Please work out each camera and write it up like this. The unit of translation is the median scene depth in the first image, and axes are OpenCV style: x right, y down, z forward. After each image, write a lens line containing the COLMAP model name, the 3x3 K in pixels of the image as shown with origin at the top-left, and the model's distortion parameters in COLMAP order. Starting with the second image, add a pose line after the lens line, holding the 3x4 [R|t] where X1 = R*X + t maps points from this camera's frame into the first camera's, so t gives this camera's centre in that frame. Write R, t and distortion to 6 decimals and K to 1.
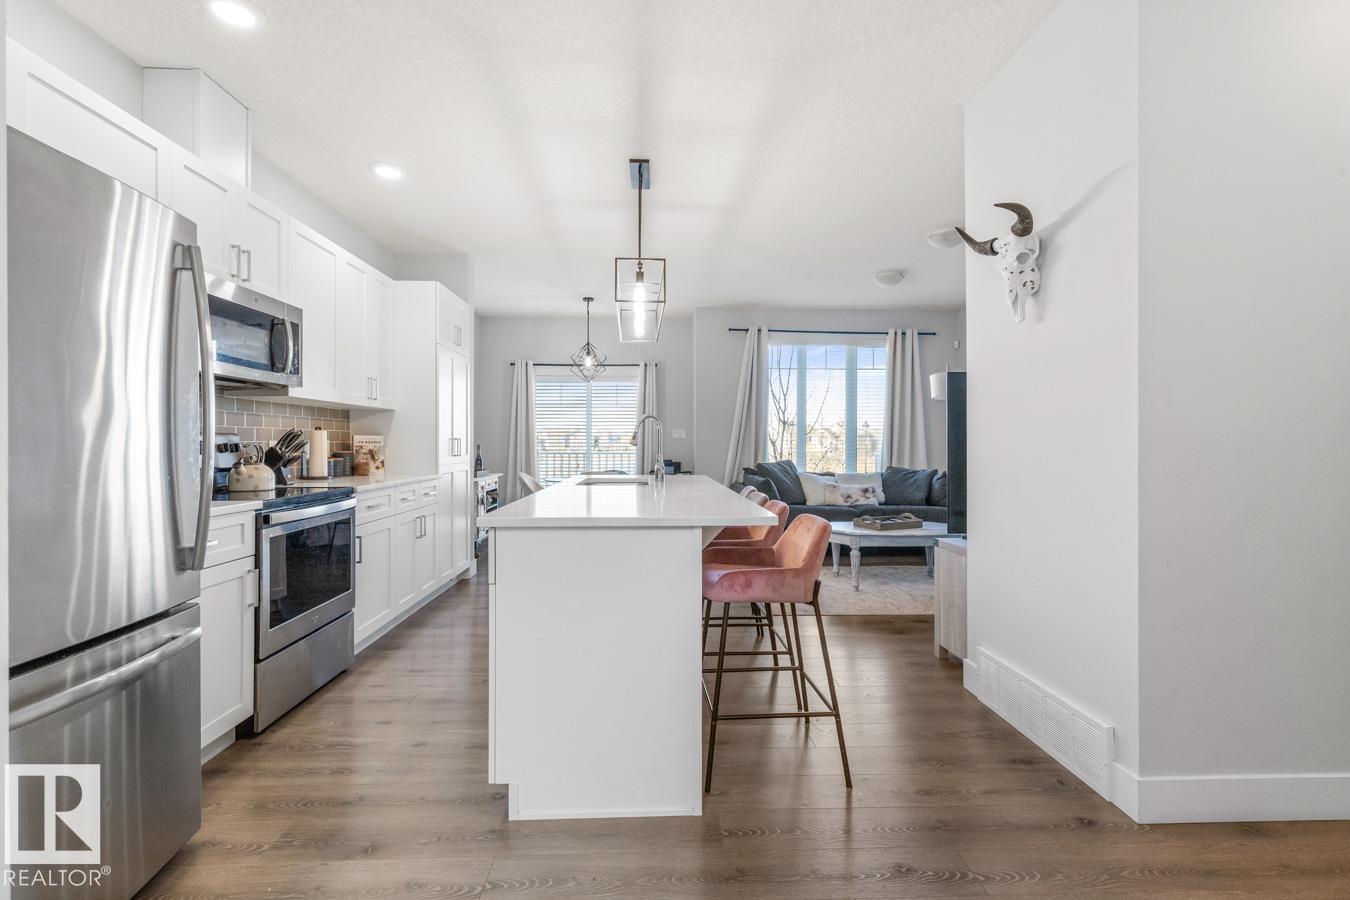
lens RADIAL K [[626.7, 0, 675.0], [0, 626.7, 450.0], [0, 0, 1]] dist [-0.000746, -0.000388]
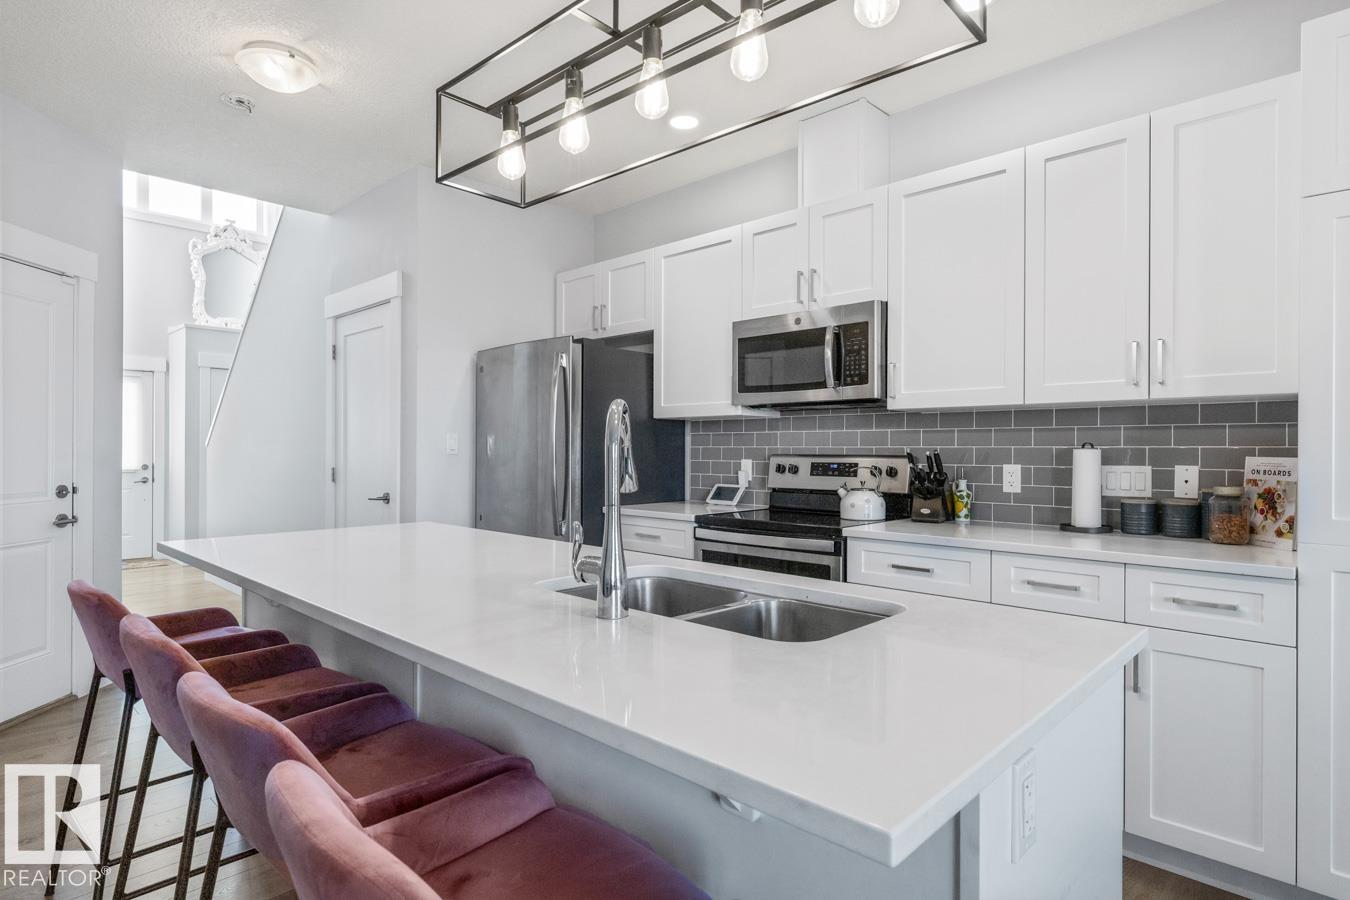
lens RADIAL K [[723.7, 0, 675.0], [0, 723.7, 450.0], [0, 0, 1]] dist [0.002061, 0.000025]
pose [[-0.722684, -0.004027, -0.691167, 0.110530], [-0.012661, 0.999892, 0.007413, -0.018039], [0.691063, 0.014108, -0.722657, 0.729885]]
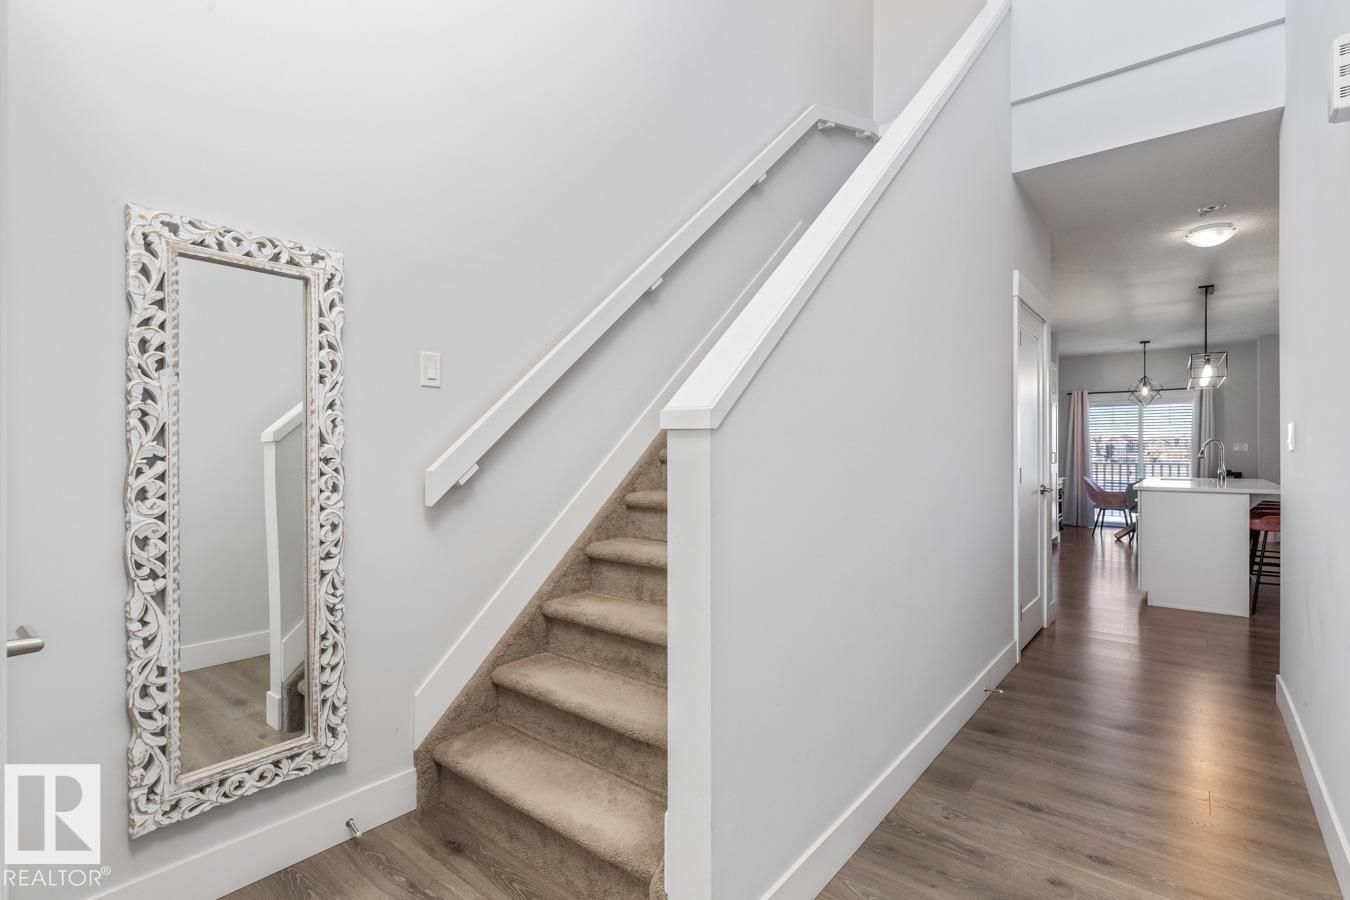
lens RADIAL K [[655.5, 0, 666.9], [0, 655.5, 446.2], [0, 0, 1]] dist [-0.000643, 0.000172]
pose [[0.754532, -0.000454, -0.656263, 0.002028], [-0.012825, 0.999799, -0.015437, 0.003531], [0.656138, 0.020064, 0.754374, -0.659325]]
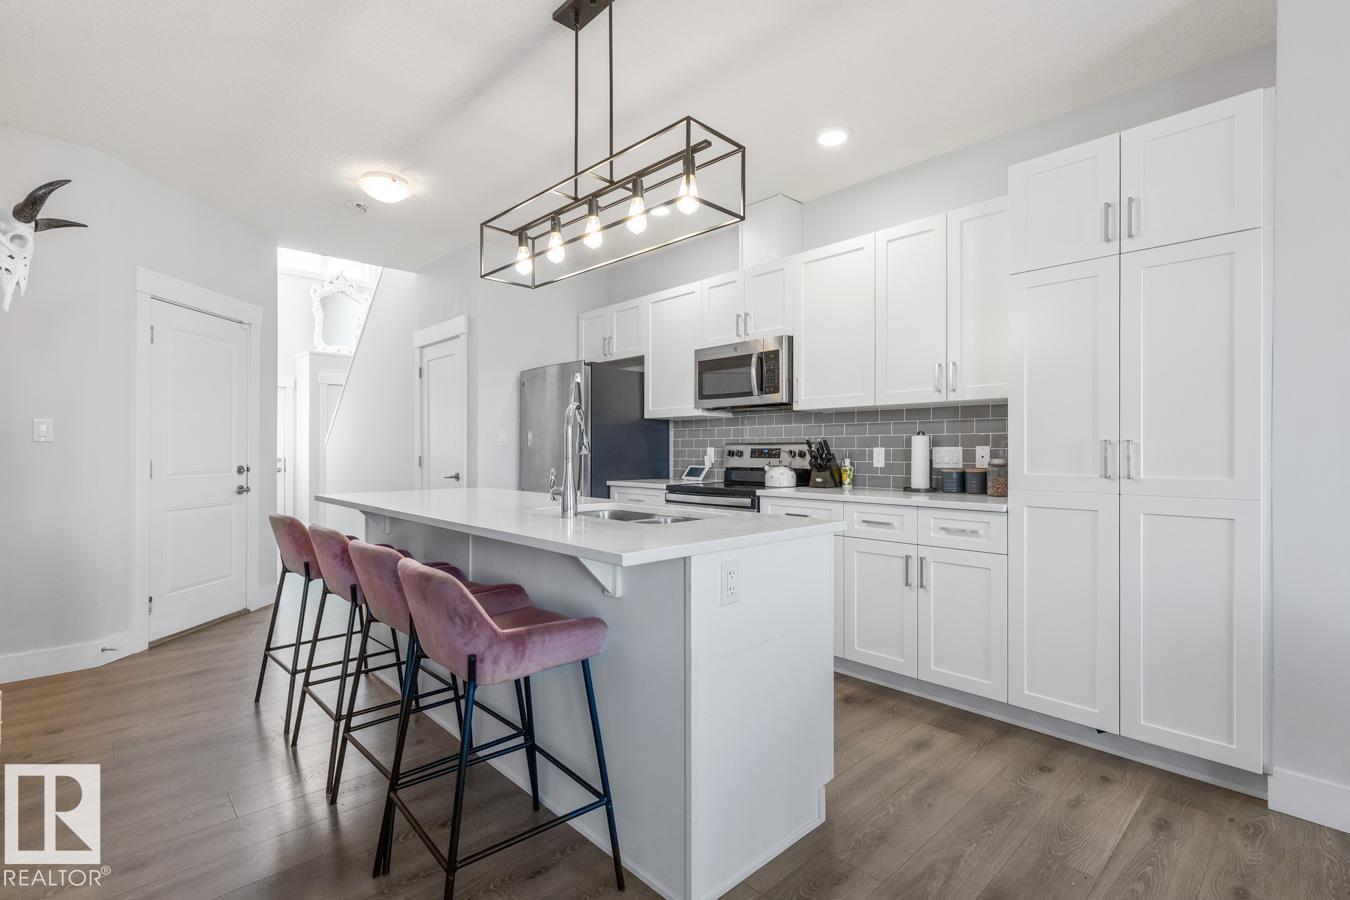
lens RADIAL K [[626.7, 0, 675.0], [0, 626.7, 450.0], [0, 0, 1]] dist [-0.000746, -0.000388]
pose [[-0.757190, -0.002964, -0.653188, 0.155535], [-0.009411, 0.999935, 0.006372, -0.008078], [0.653127, 0.010972, -0.757169, 0.856406]]
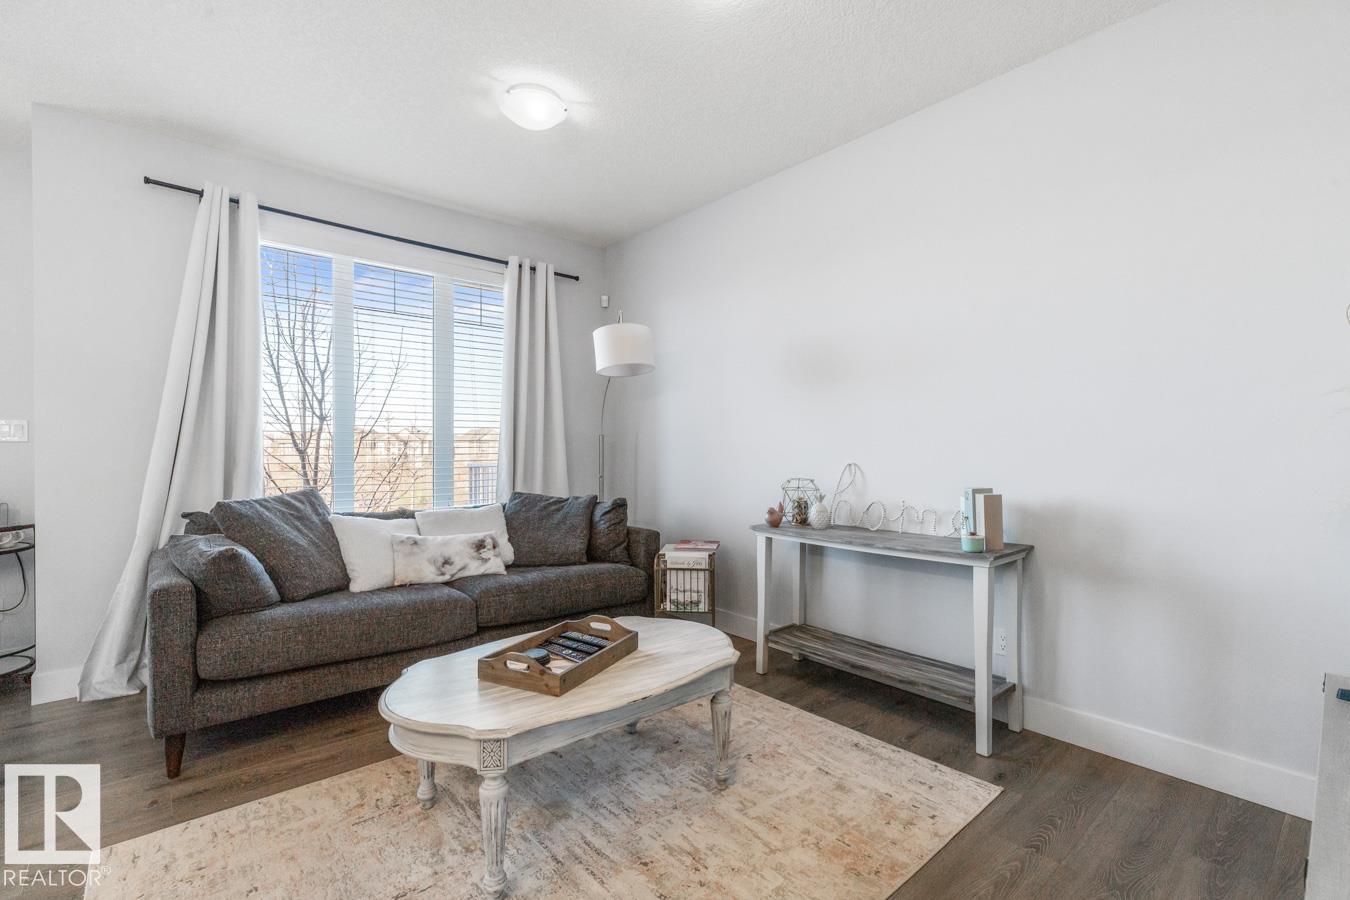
lens RADIAL K [[606.1, 0, 675.0], [0, 606.1, 450.0], [0, 0, 1]] dist [-0.001141, -0.000034]
pose [[0.786503, -0.003787, 0.617575, 0.125321], [0.013988, 0.999834, -0.011683, -0.004565], [-0.617428, 0.017828, 0.786425, 0.514140]]
